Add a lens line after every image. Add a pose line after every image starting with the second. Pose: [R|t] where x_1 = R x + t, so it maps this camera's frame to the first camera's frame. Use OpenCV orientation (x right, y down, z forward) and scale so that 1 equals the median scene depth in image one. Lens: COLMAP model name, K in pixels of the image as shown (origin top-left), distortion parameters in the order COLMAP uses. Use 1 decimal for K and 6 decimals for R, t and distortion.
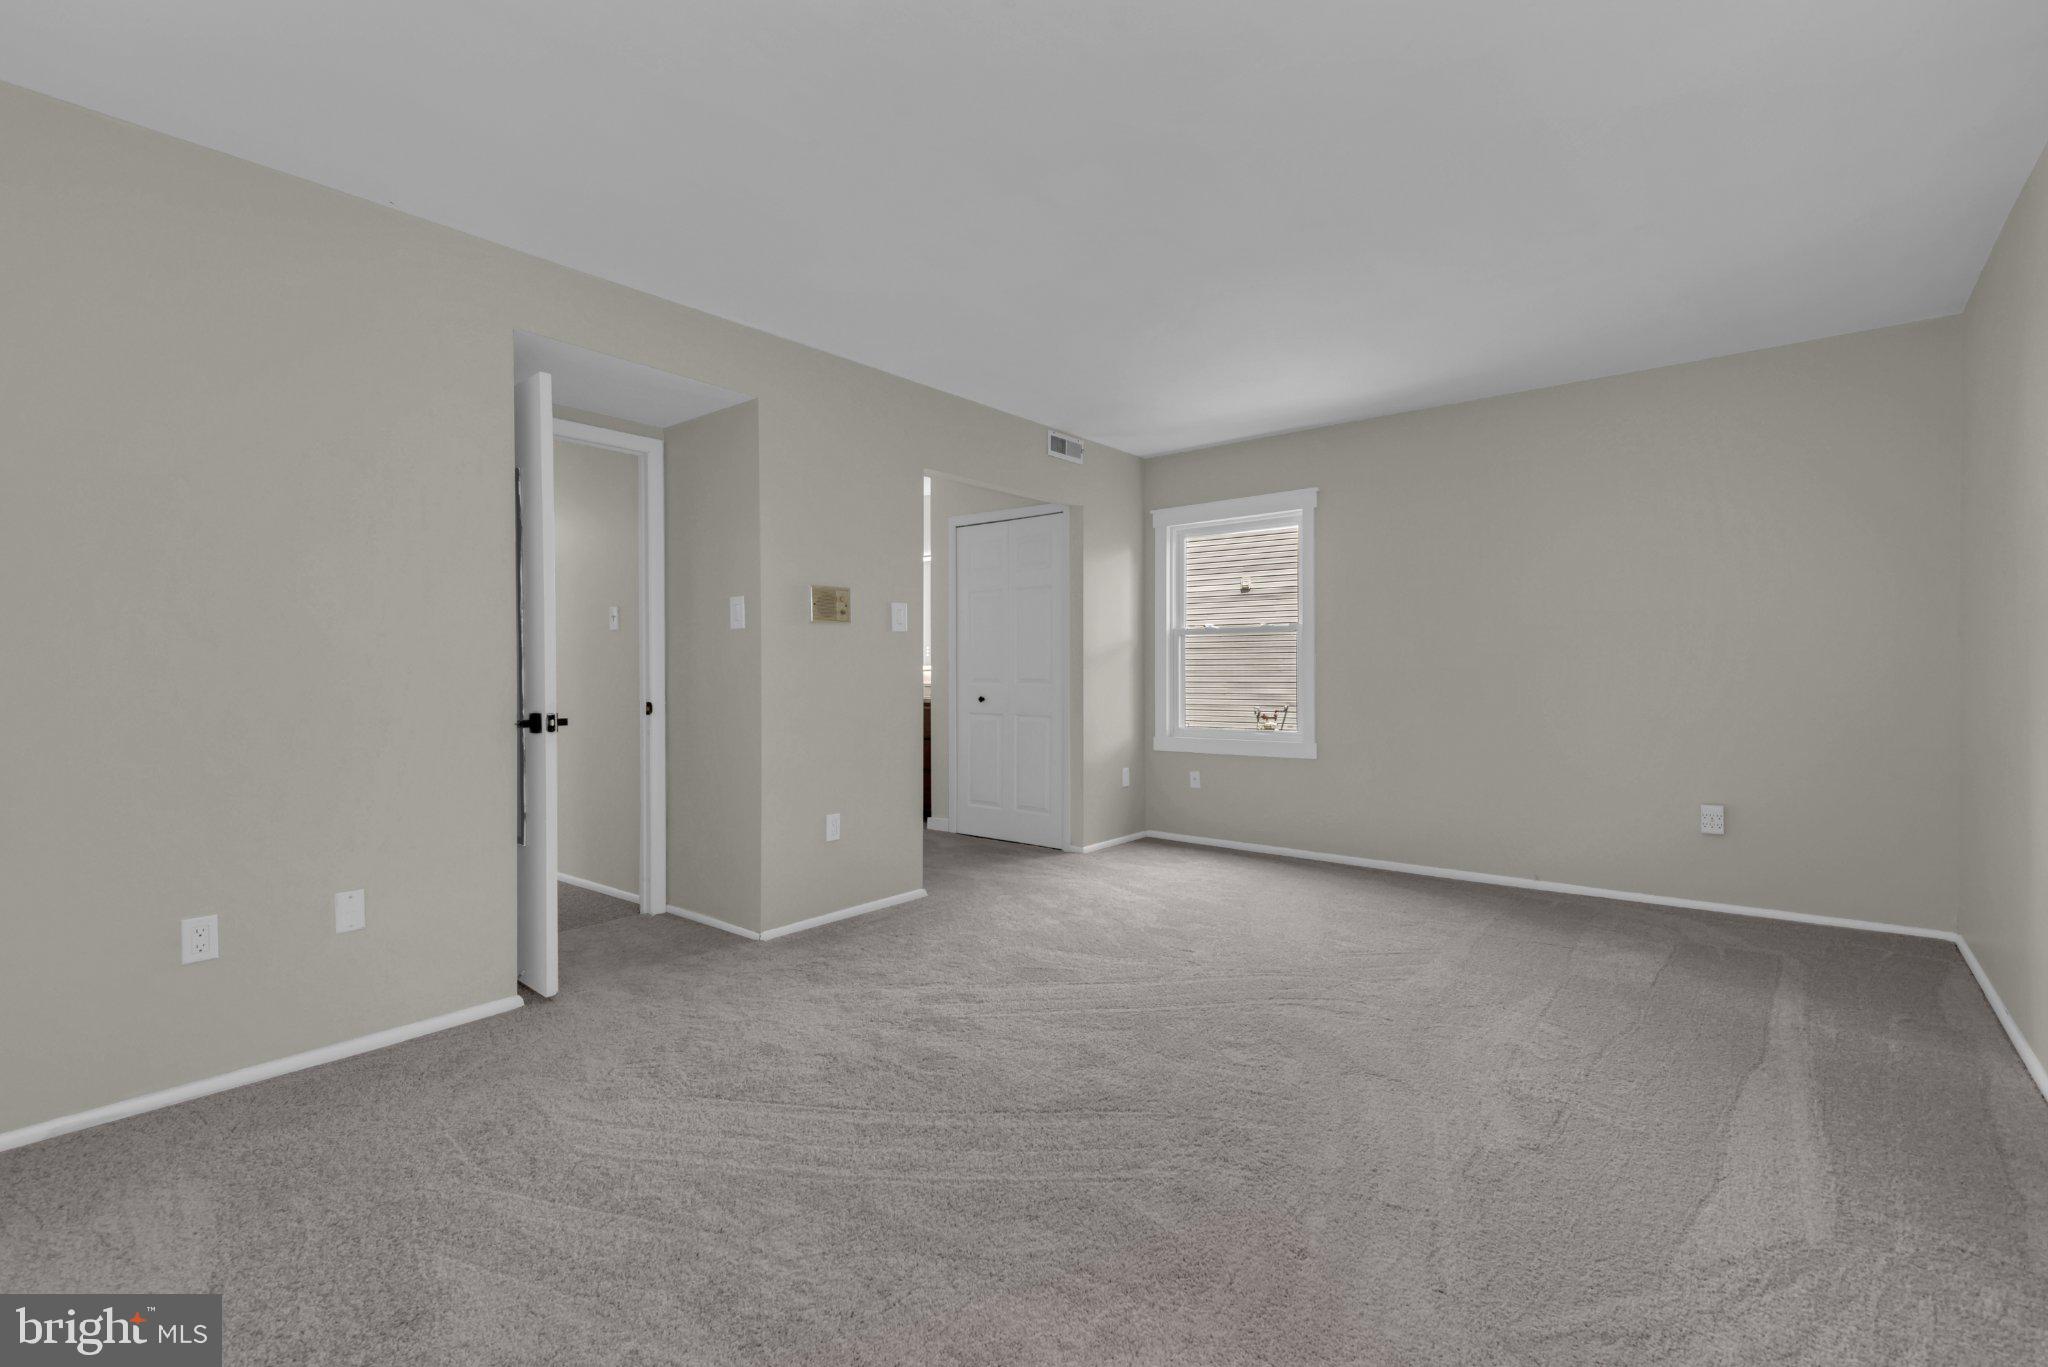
lens RADIAL K [[946.3, 0, 1024.0], [0, 946.3, 683.5], [0, 0, 1]] dist [0.000851, 0.000180]
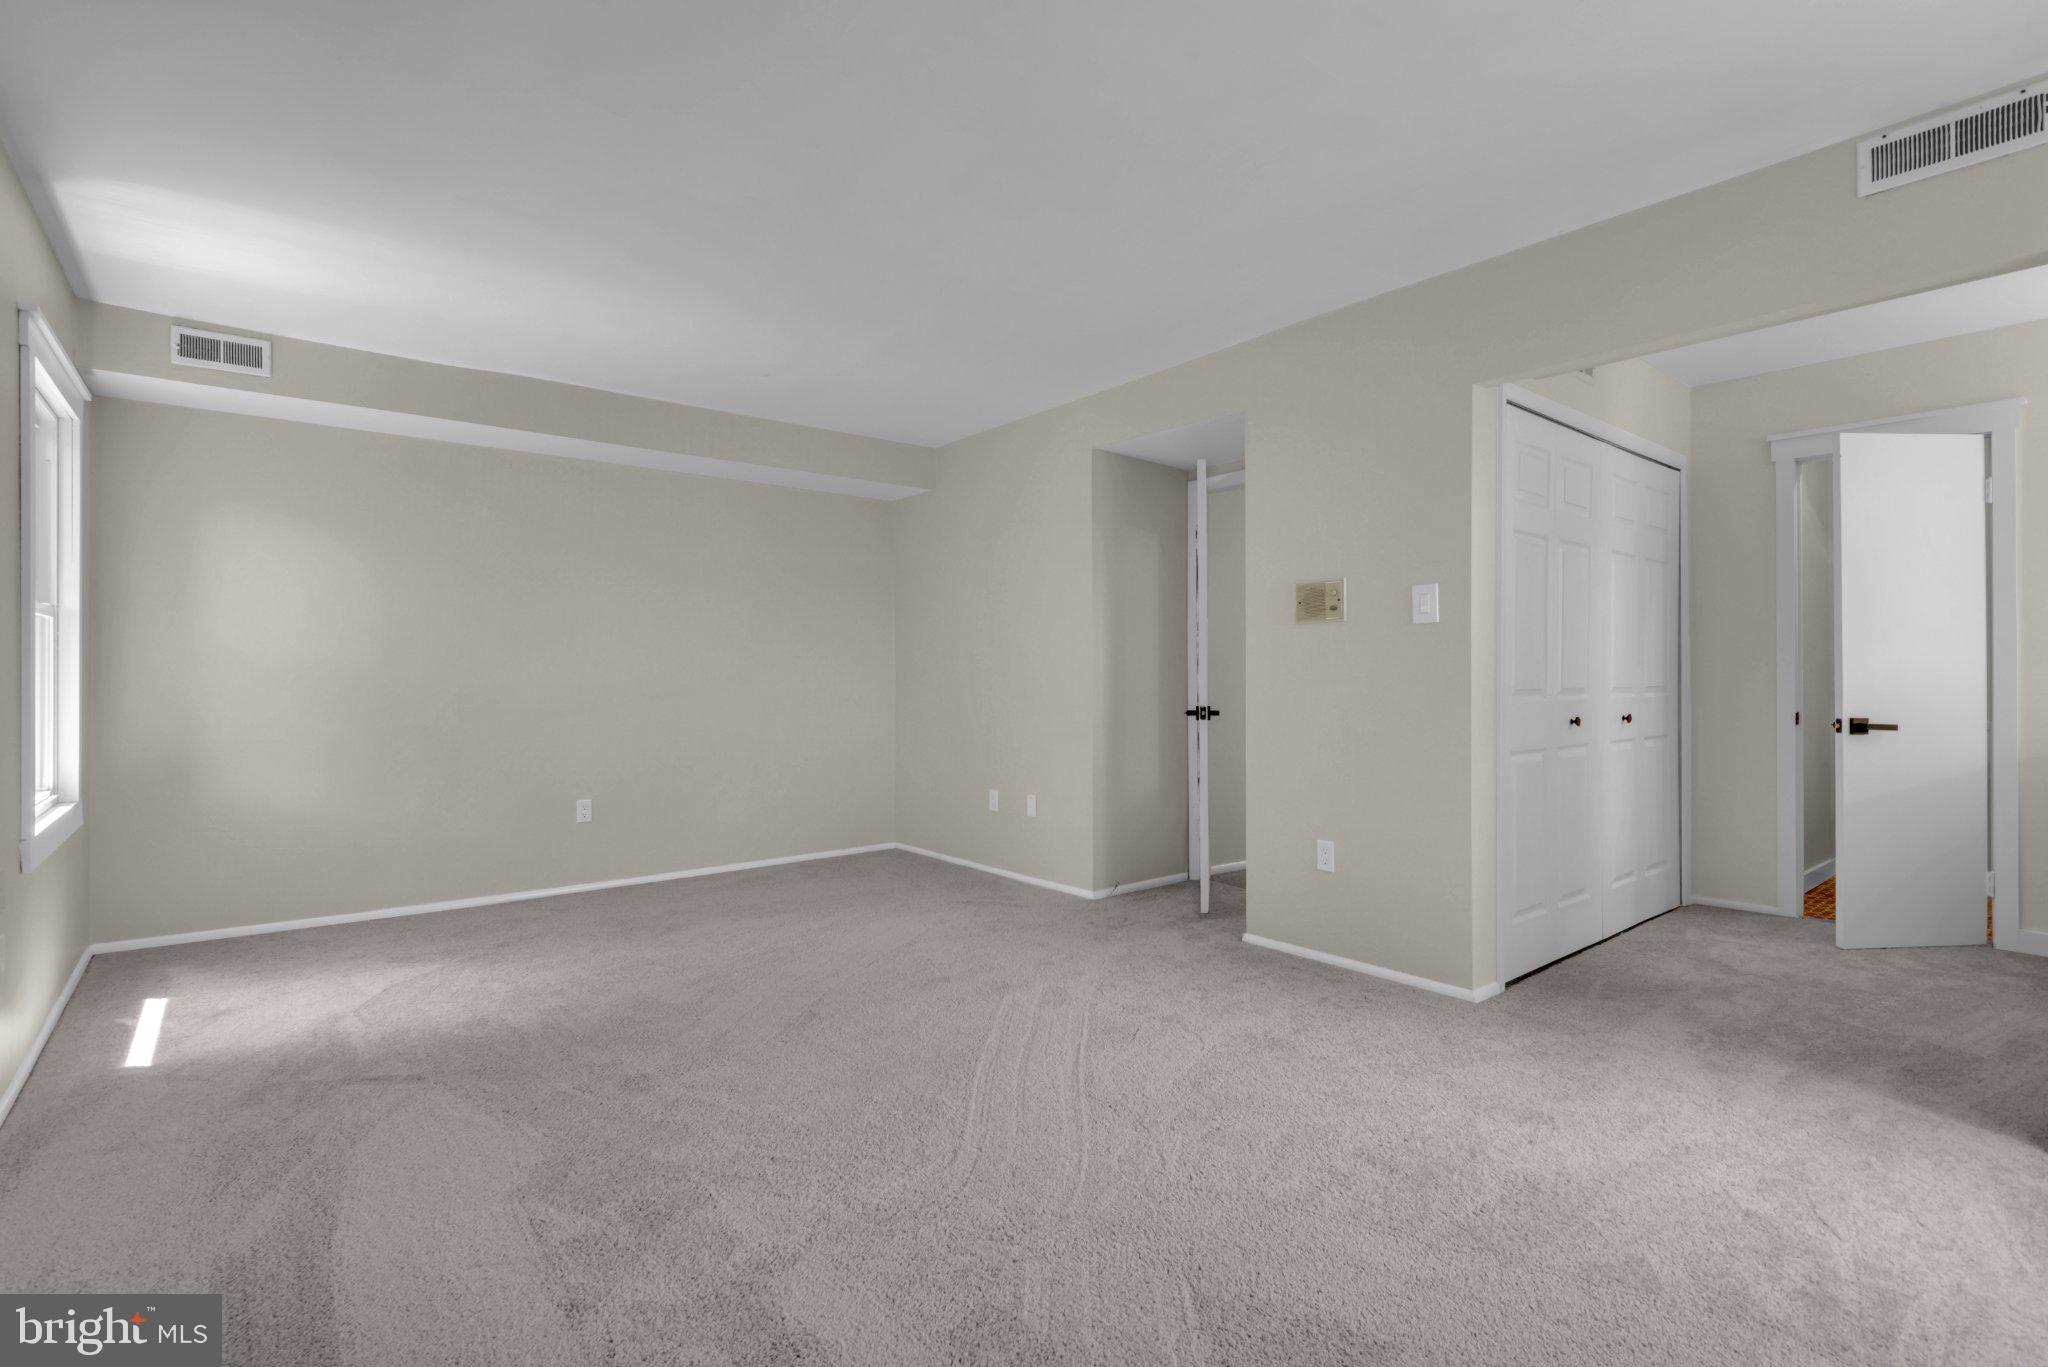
lens RADIAL K [[946.3, 0, 1024.0], [0, 946.3, 683.5], [0, 0, 1]] dist [0.000851, 0.000180]
pose [[-0.216557, 0.012411, -0.976191, 0.719362], [-0.015287, 0.999753, 0.016102, -0.016430], [0.976150, 0.018410, -0.216314, 0.925770]]
